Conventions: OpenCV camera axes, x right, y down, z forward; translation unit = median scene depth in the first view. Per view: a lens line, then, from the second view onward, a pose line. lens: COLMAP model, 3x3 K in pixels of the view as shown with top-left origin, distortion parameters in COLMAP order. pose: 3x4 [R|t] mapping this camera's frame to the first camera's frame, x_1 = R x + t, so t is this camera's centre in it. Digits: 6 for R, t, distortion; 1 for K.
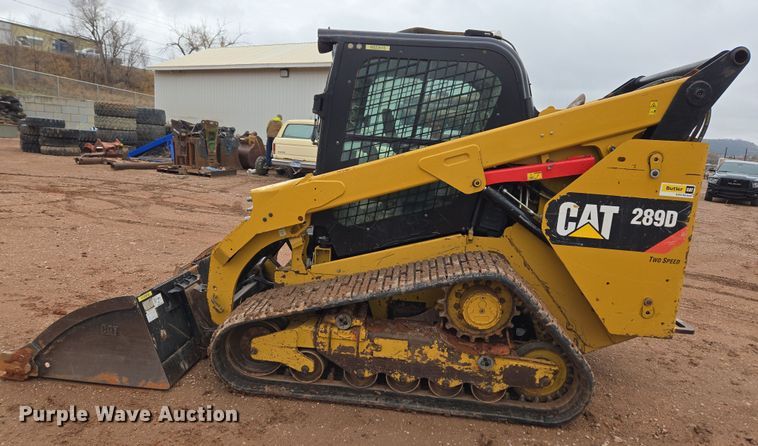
lens RADIAL K [[556.1, 0, 371.2], [0, 556.1, 253.3], [0, 0, 1]] dist [0.067133, -0.005744]
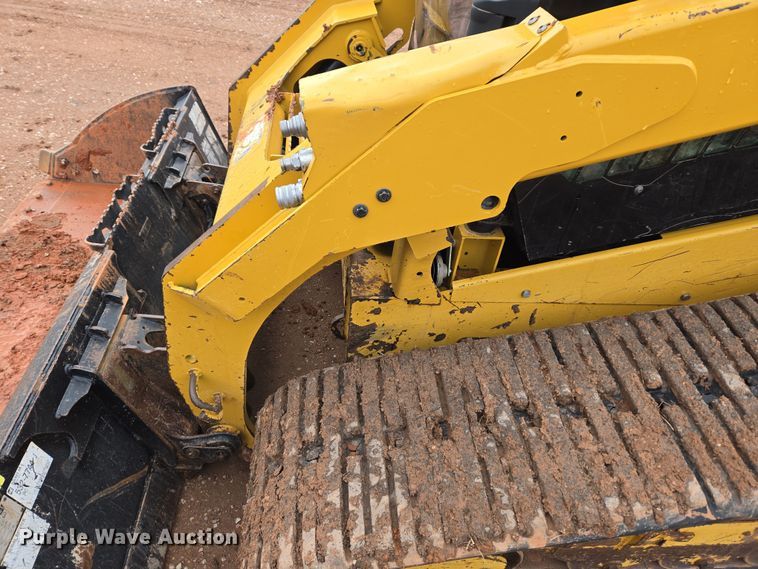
lens RADIAL K [[498.5, 0, 368.2], [0, 498.5, 299.8], [0, 0, 1]] dist [0.074226, -0.060581]
pose [[0.981648, -0.092361, 0.166844, -0.248610], [-0.005828, 0.859955, 0.510336, -0.156848], [-0.190614, -0.501943, 0.843635, 0.823360]]
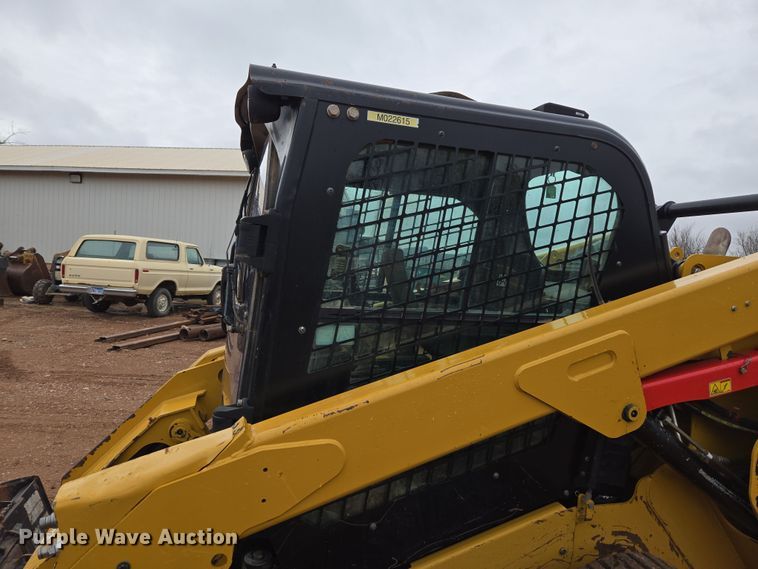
lens RADIAL K [[523.3, 0, 381.7], [0, 523.3, 277.5], [0, 0, 1]] dist [0.079271, -0.062090]
pose [[0.928048, -0.021421, 0.371844, -0.162279], [0.075461, 0.988454, -0.131392, -0.196510], [-0.364736, 0.149997, 0.918950, 0.666631]]
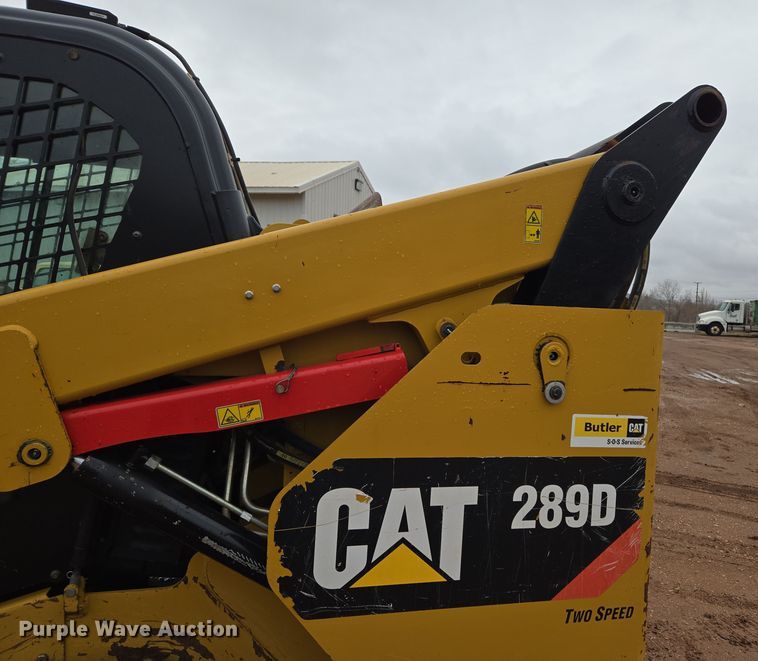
lens RADIAL K [[614.5, 0, 467.0], [0, 614.5, 320.9], [0, 0, 1]] dist [0.085443, -0.071107]
pose [[0.939443, -0.033588, 0.341055, 0.297747], [0.079858, 0.989245, -0.122548, -0.138108], [-0.333271, 0.142362, 0.932021, 0.609705]]
